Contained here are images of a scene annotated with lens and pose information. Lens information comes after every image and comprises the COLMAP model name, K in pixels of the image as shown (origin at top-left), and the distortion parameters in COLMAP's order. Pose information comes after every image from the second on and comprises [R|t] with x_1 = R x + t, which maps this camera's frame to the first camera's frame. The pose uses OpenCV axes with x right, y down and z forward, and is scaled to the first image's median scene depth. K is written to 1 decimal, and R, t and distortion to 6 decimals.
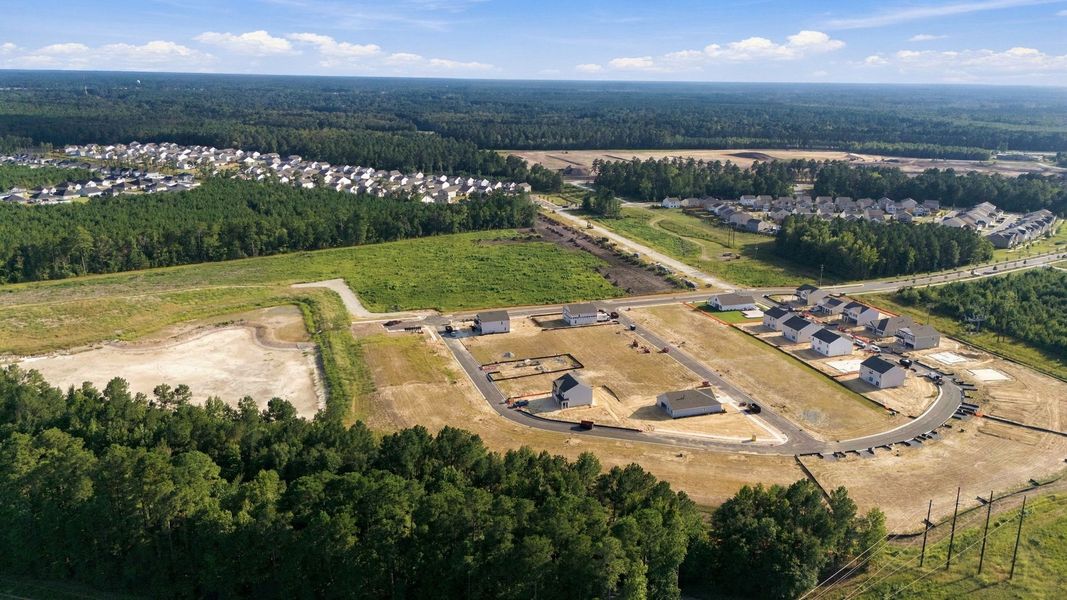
lens RADIAL K [[784.9, 0, 531.7], [0, 784.9, 304.1], [0, 0, 1]] dist [0.060483, -0.040579]
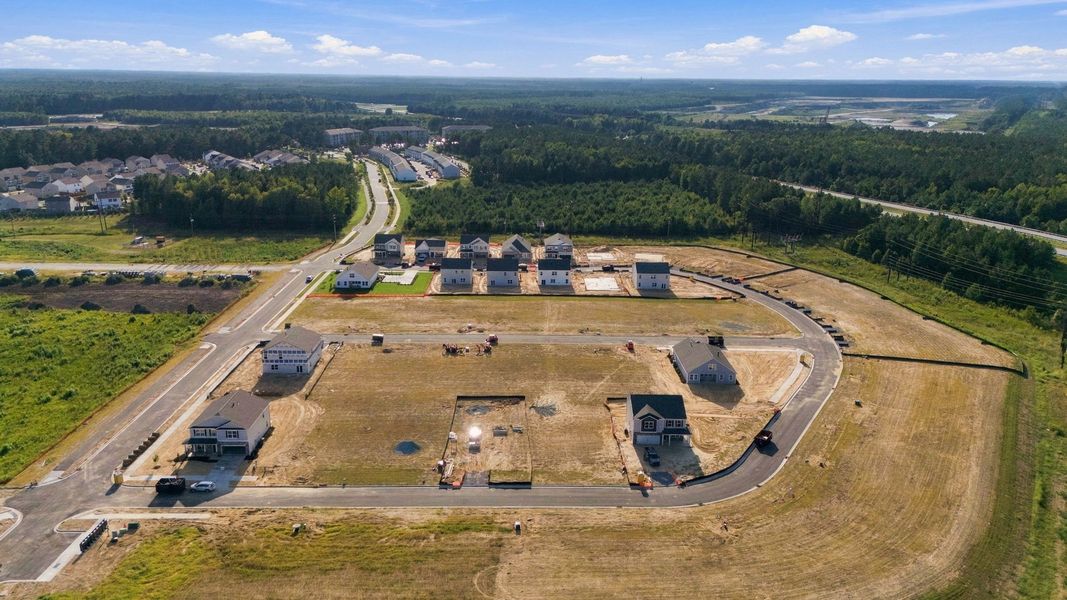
lens RADIAL K [[784.9, 0, 534.4], [0, 784.9, 296.3], [0, 0, 1]] dist [0.060483, -0.040579]
pose [[0.315708, -0.266967, 0.910526, -0.337634], [0.256950, 0.947803, 0.188804, -0.075498], [-0.913403, 0.174352, 0.367826, 0.587147]]
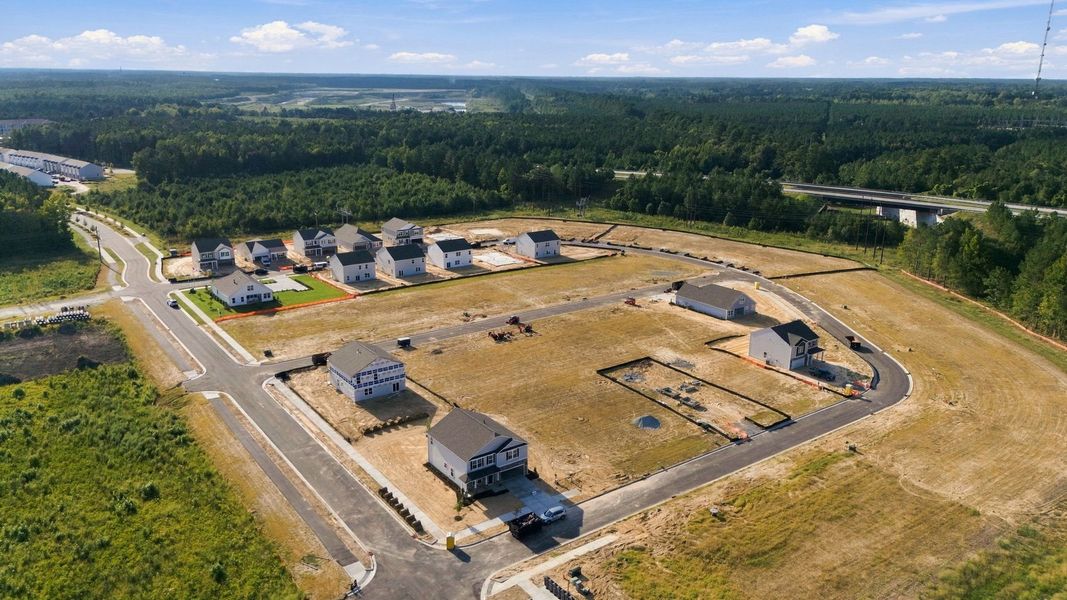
lens RADIAL K [[784.9, 0, 536.6], [0, 784.9, 298.4], [0, 0, 1]] dist [0.060483, -0.040579]
pose [[-0.295947, -0.278188, 0.913798, -0.326002], [0.251453, 0.900221, 0.355492, -0.142194], [-0.921513, 0.334984, -0.196466, 0.900347]]
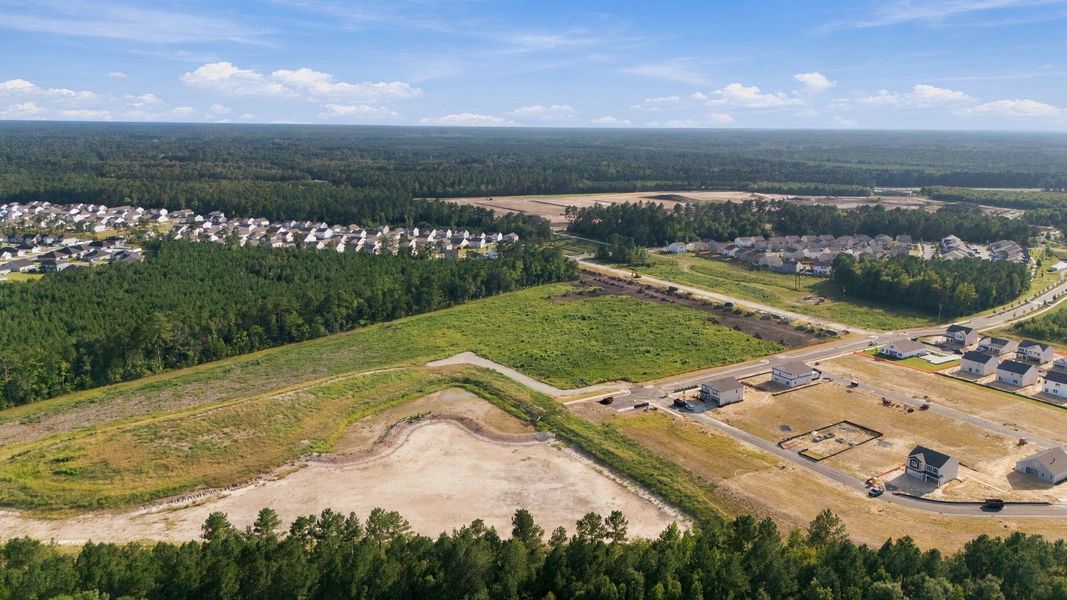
lens RADIAL K [[784.9, 0, 529.5], [0, 784.9, 294.4], [0, 0, 1]] dist [0.060483, -0.040579]
pose [[0.971221, -0.056934, 0.231276, -0.414103], [0.071852, 0.995808, -0.056593, -0.045839], [-0.227084, 0.071582, 0.971241, 0.137658]]
